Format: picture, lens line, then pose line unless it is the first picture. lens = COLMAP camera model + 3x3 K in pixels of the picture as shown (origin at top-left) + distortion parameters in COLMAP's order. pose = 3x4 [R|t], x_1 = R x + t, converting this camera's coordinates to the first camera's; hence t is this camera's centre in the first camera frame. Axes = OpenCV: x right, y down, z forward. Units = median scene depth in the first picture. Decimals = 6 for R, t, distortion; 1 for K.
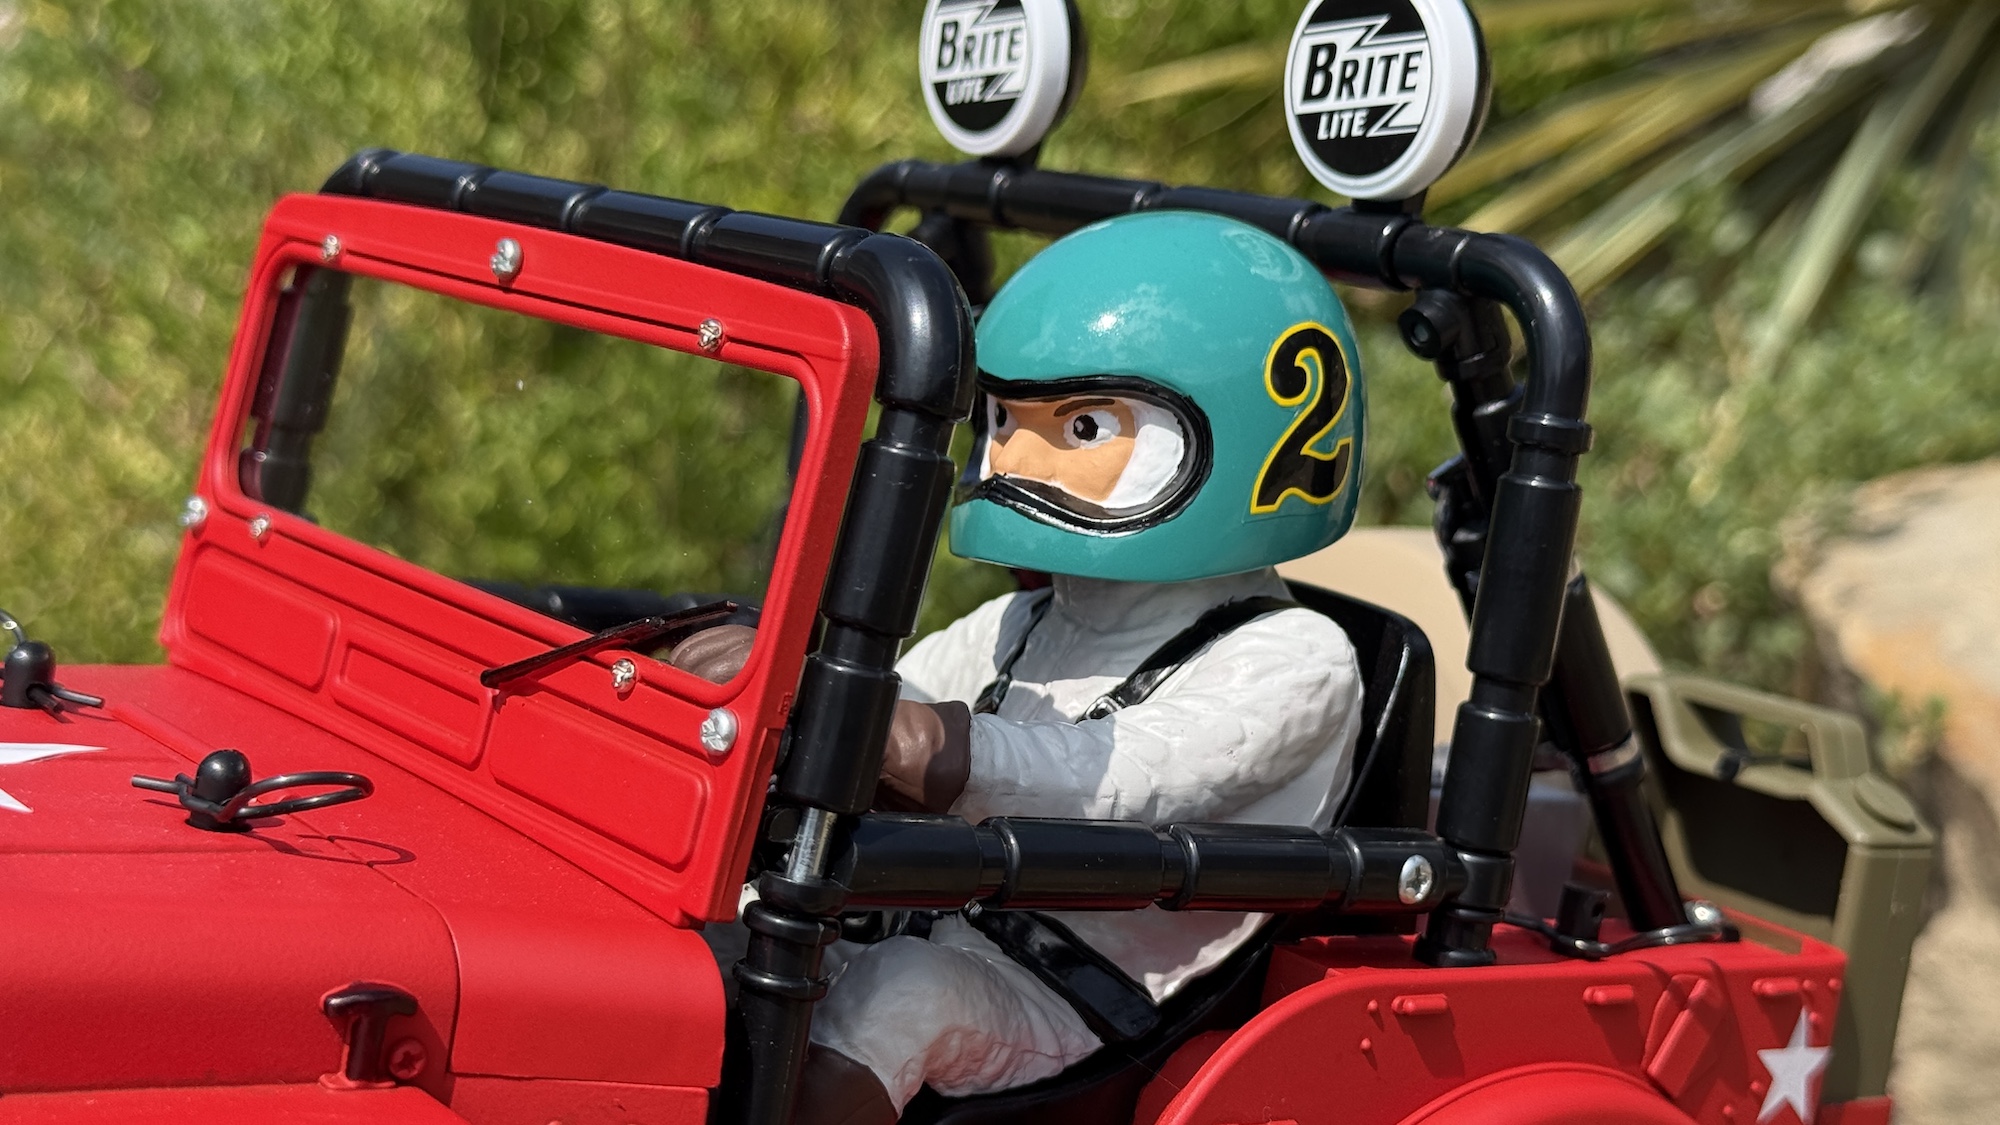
lens RADIAL K [[2572.8, 0, 1000.0], [0, 2572.8, 562.5], [0, 0, 1]] dist [-0.114461, -0.003787]
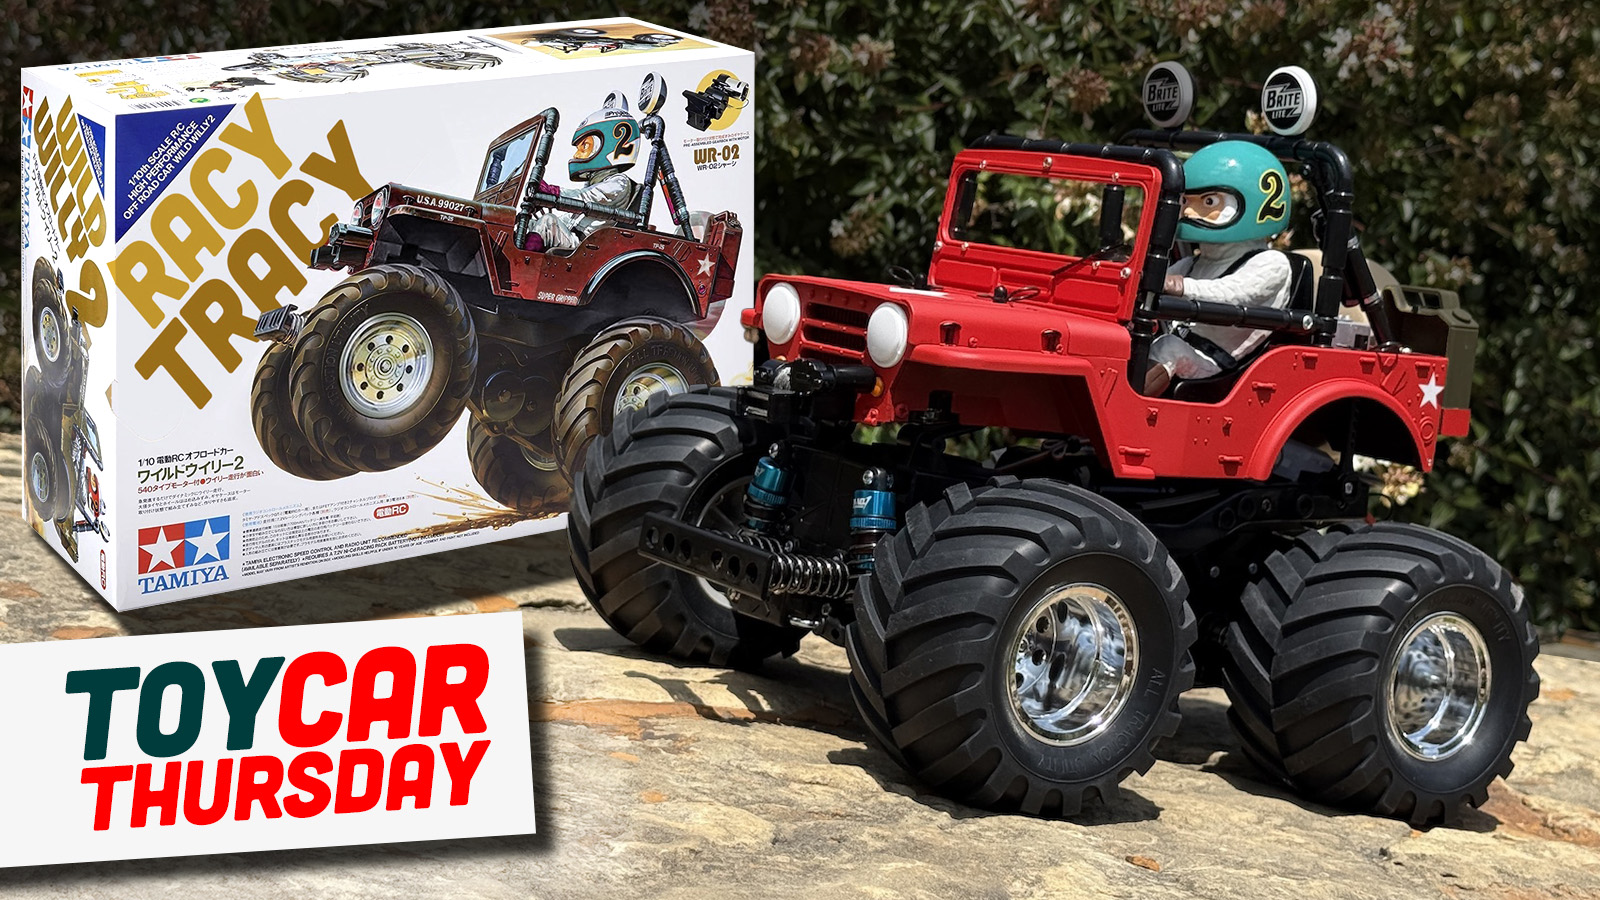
lens RADIAL K [[2058.3, 0, 800.0], [0, 2058.3, 450.0], [0, 0, 1]] dist [-0.114461, -0.003787]
pose [[0.991932, -0.036623, -0.121362, -0.201608], [0.035801, 0.999319, -0.008951, 0.300655], [0.121607, 0.004534, 0.992568, -1.916304]]
